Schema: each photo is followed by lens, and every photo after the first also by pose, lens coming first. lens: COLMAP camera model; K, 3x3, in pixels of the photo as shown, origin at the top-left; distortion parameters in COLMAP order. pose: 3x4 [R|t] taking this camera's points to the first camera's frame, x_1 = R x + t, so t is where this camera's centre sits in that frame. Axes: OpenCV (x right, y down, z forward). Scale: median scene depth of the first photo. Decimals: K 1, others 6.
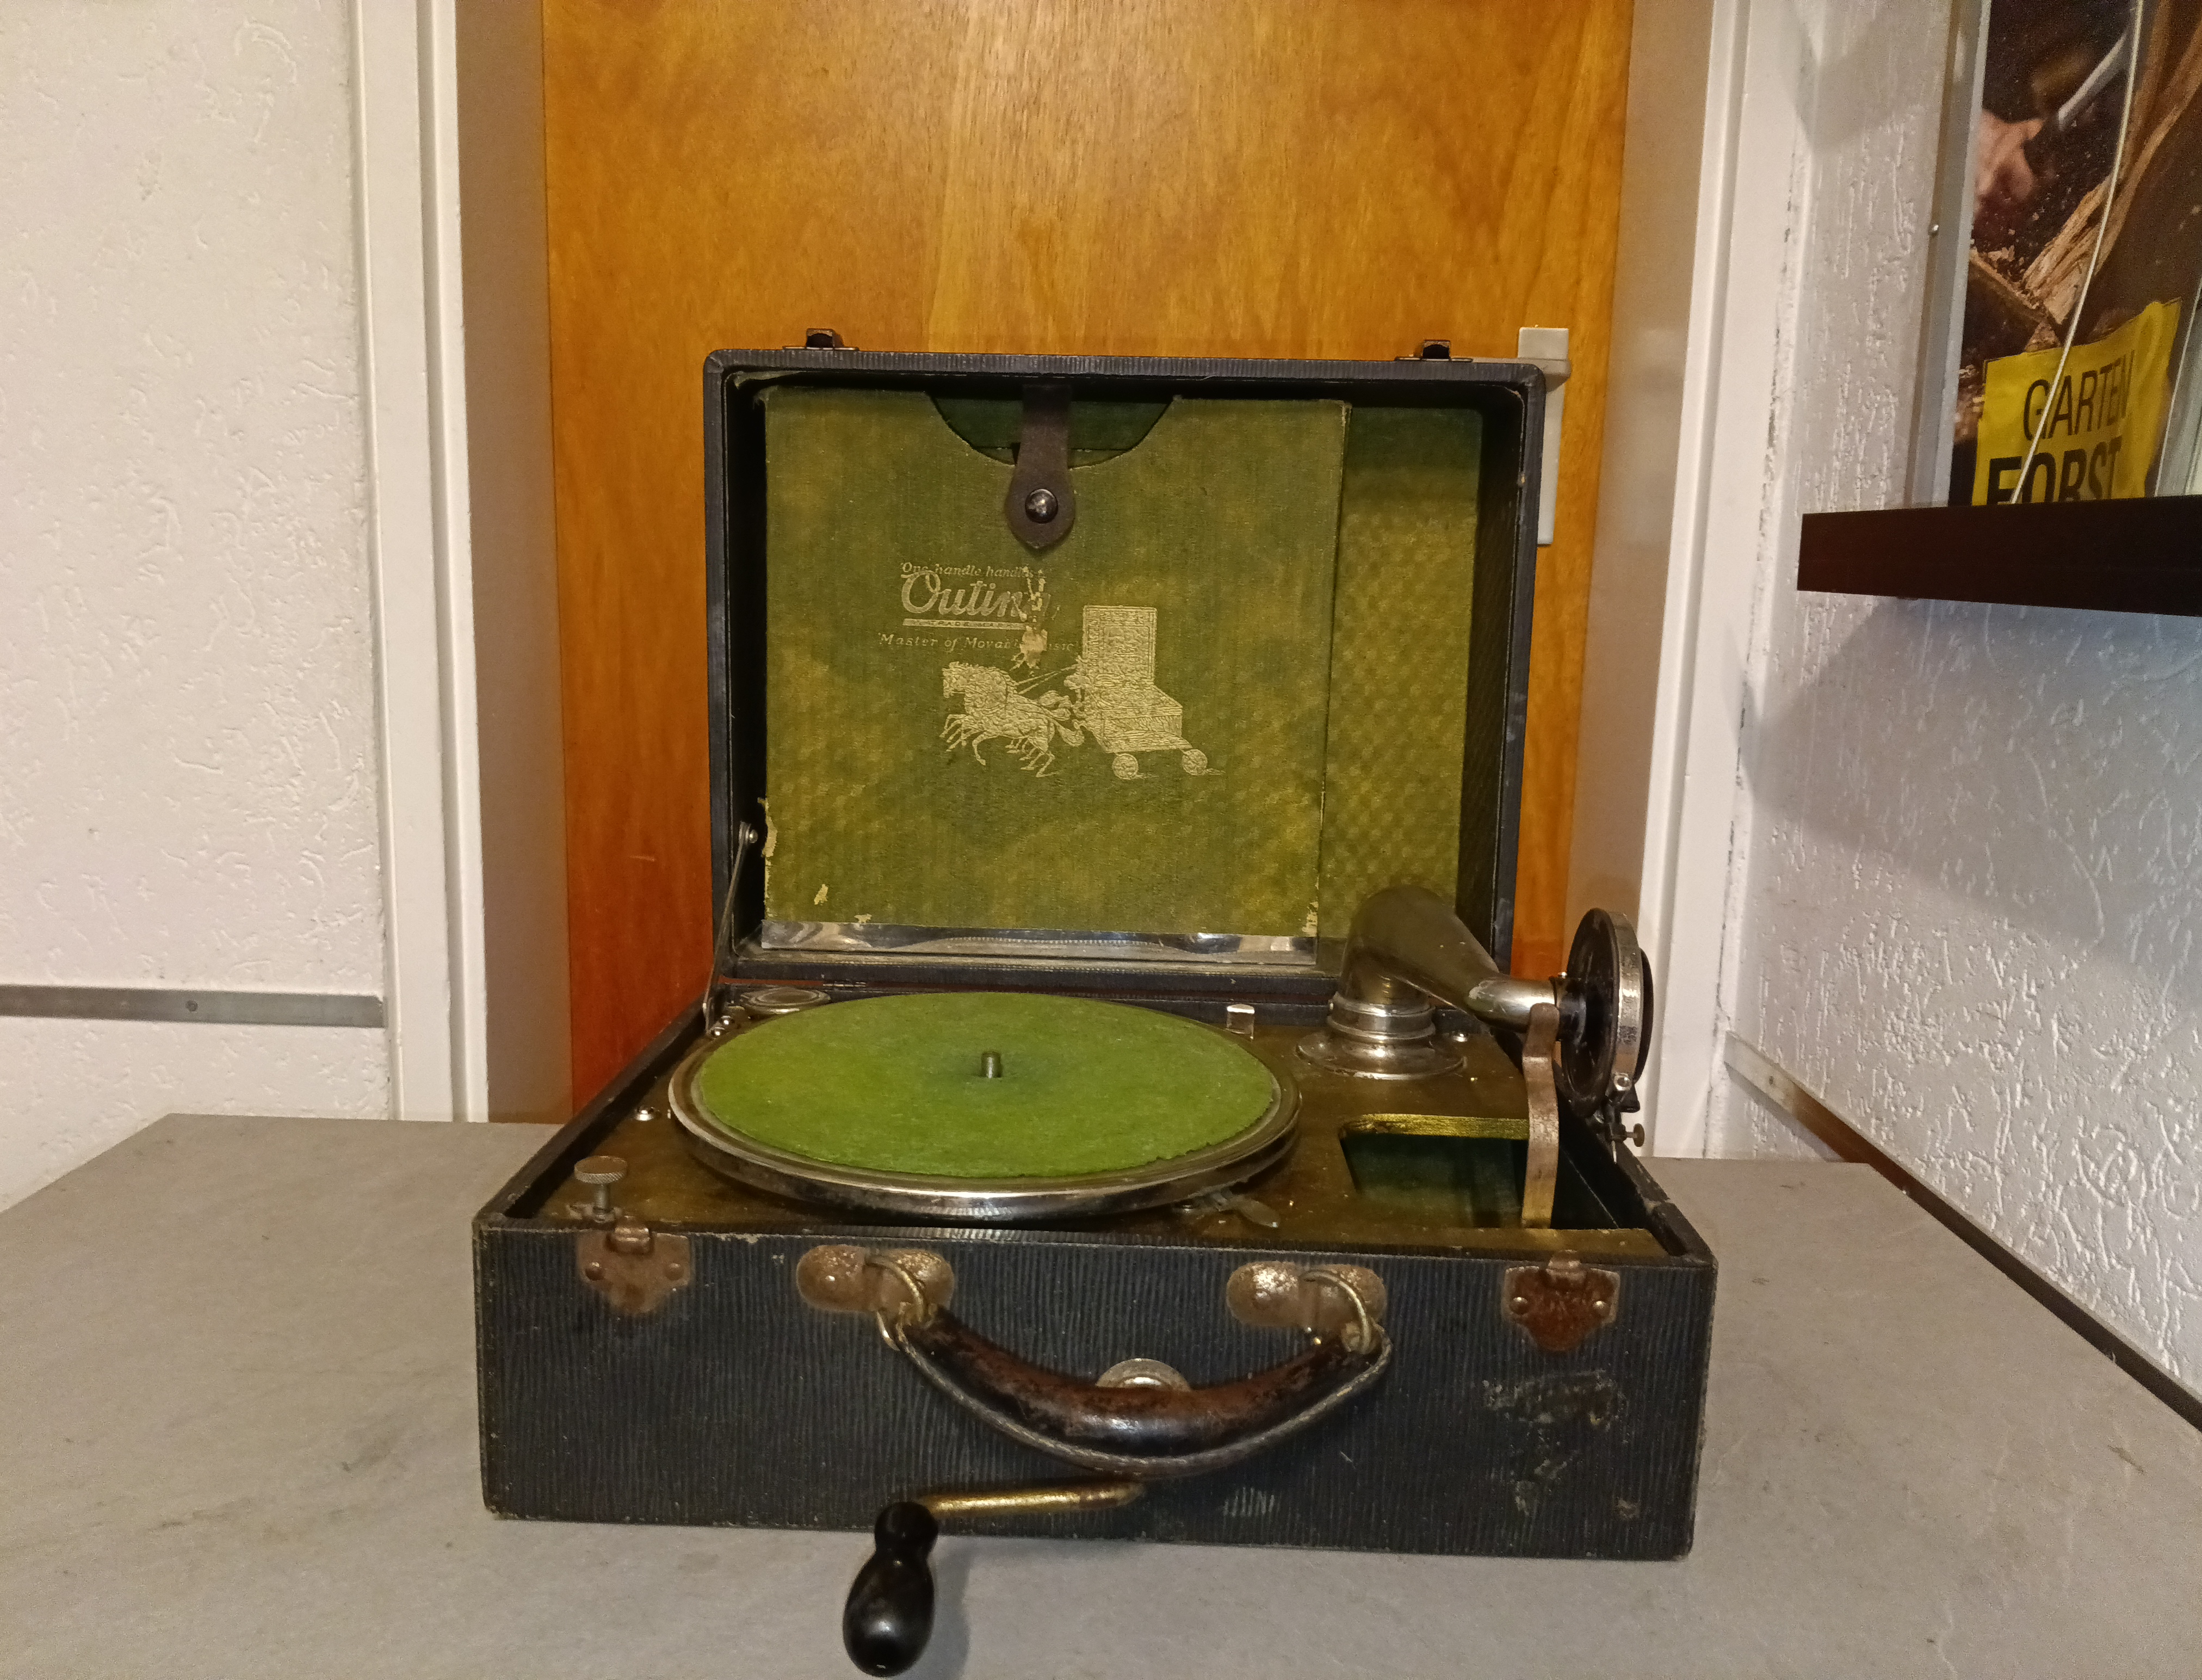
lens RADIAL K [[1573.1, 0, 1101.0], [0, 1573.1, 840.0], [0, 0, 1]] dist [0.001695, 0.000037]
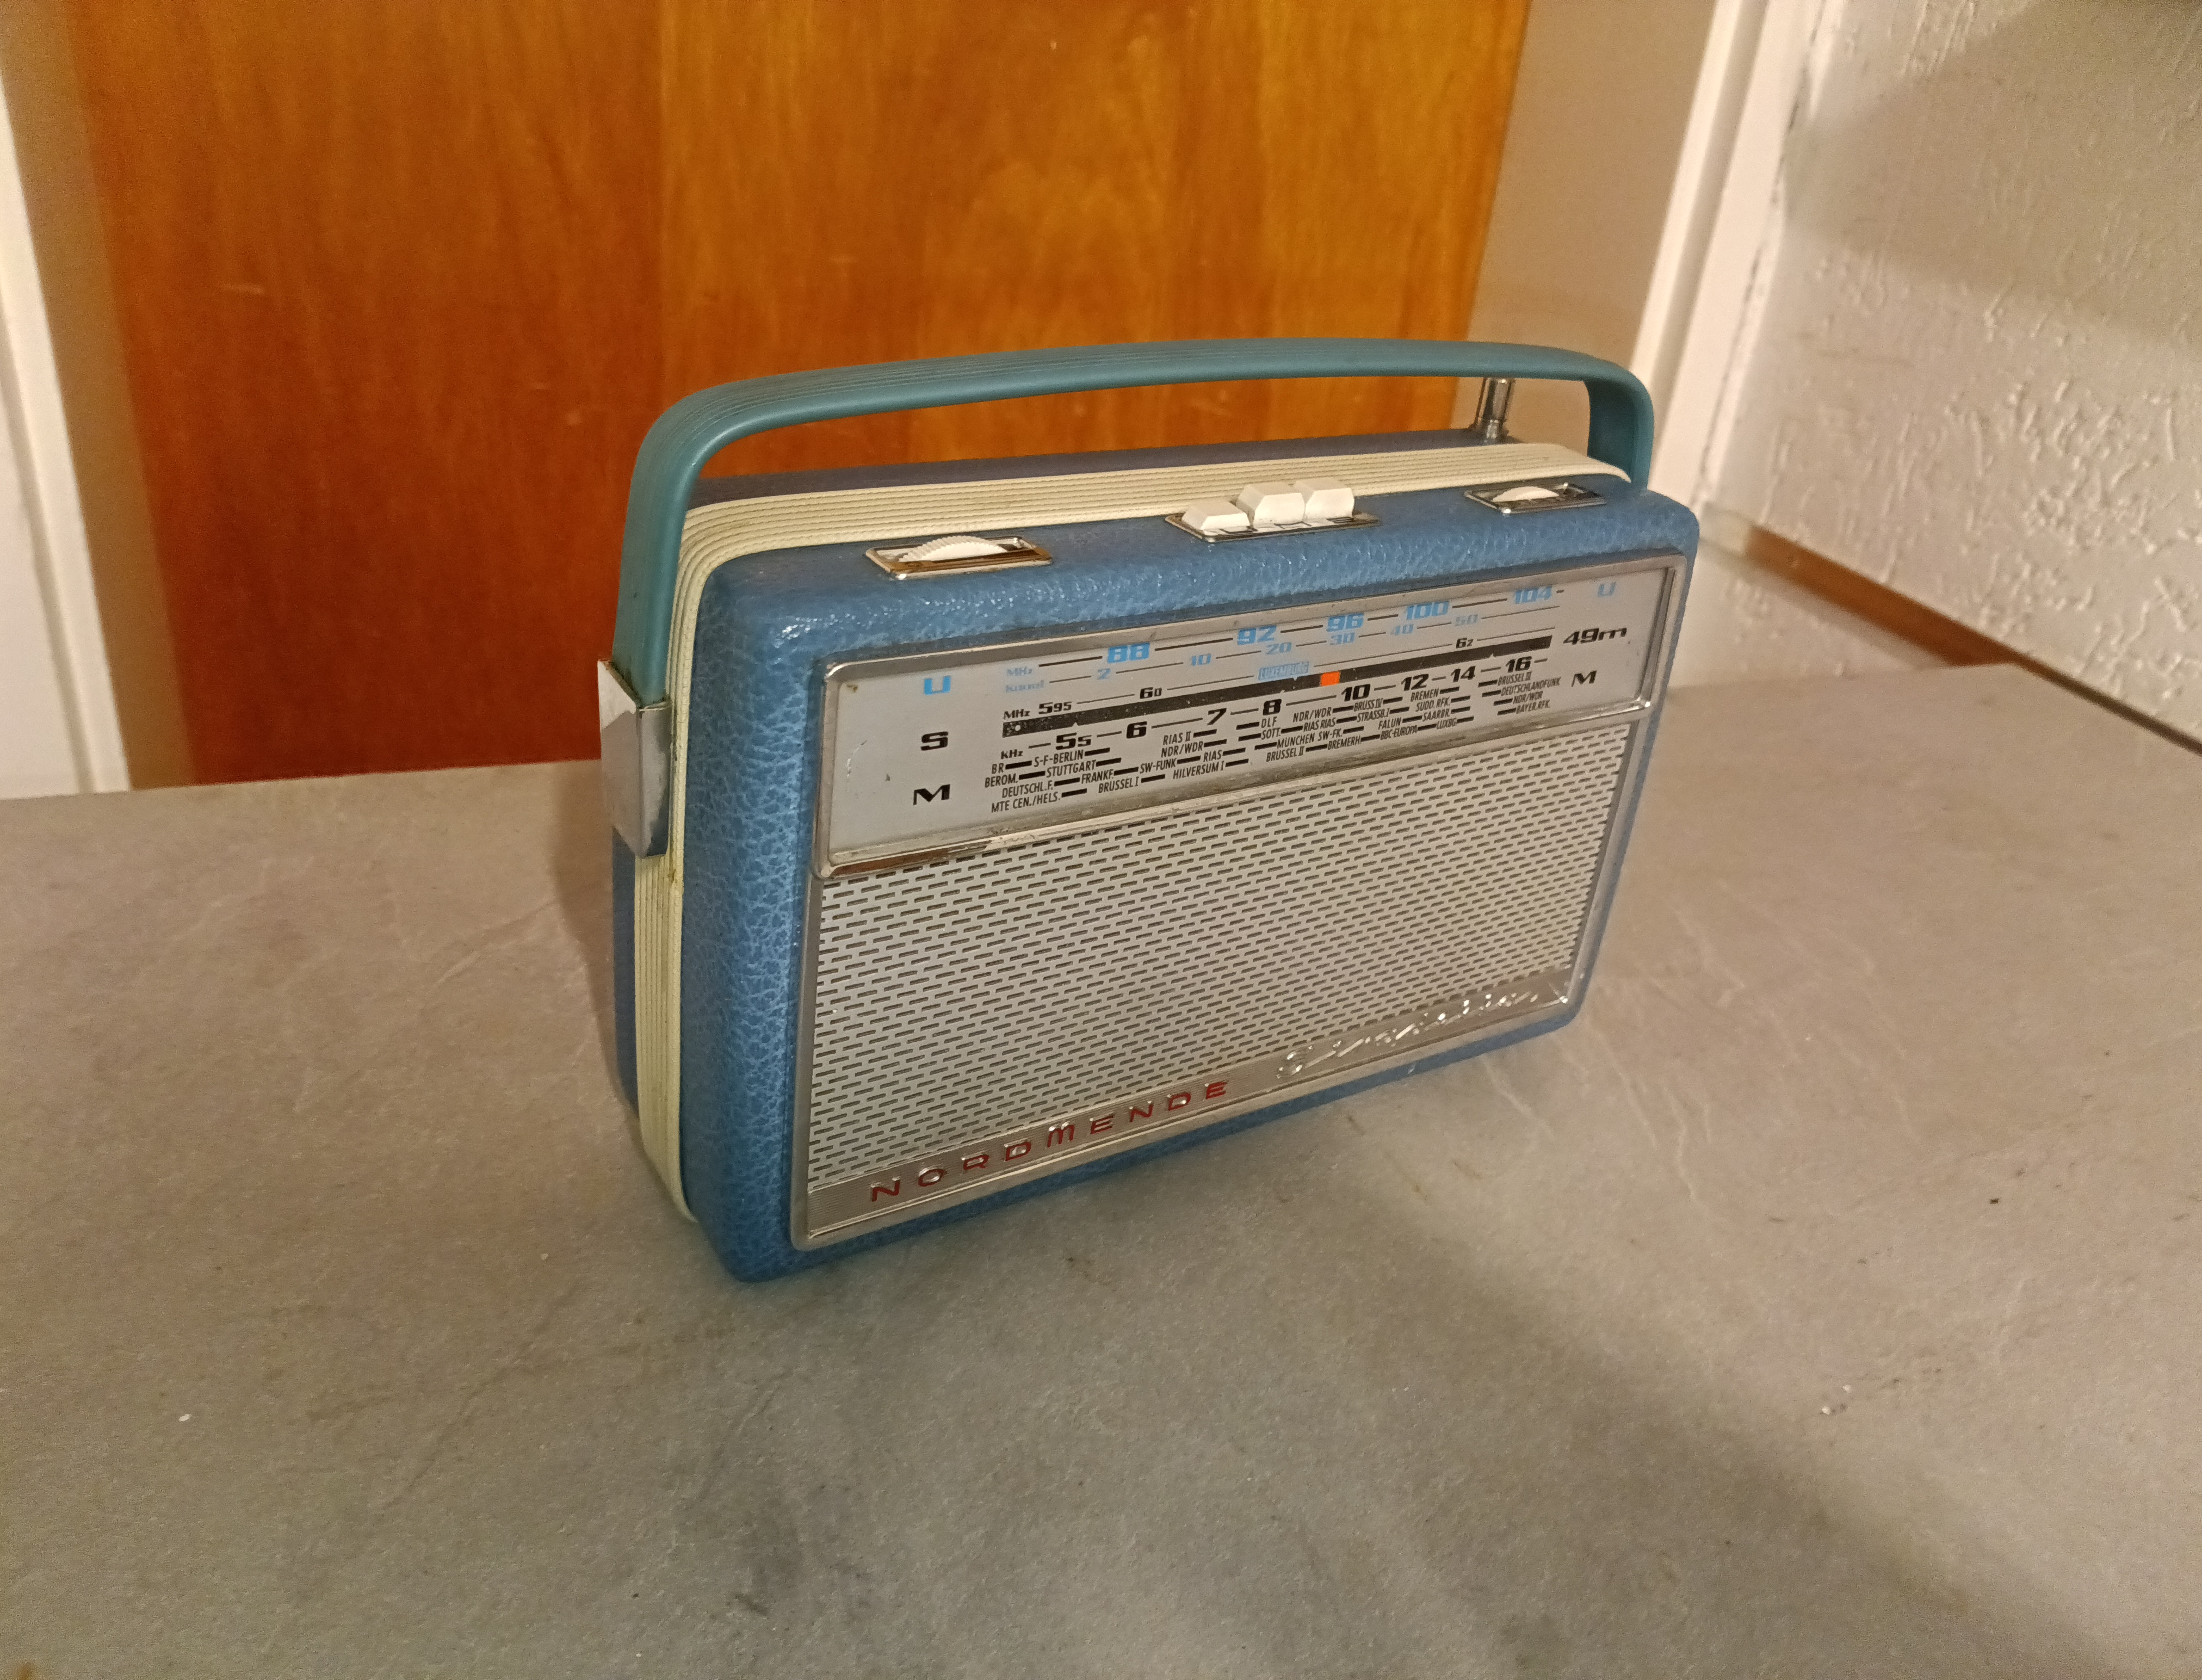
lens RADIAL K [[1605.3, 0, 1101.0], [0, 1605.3, 840.0], [0, 0, 1]] dist [-0.031785, -0.000238]
pose [[0.935841, -0.112014, 0.334147, -0.245668], [-0.010870, 0.938519, 0.345057, -0.004787], [-0.352255, -0.326551, 0.877087, 0.281064]]
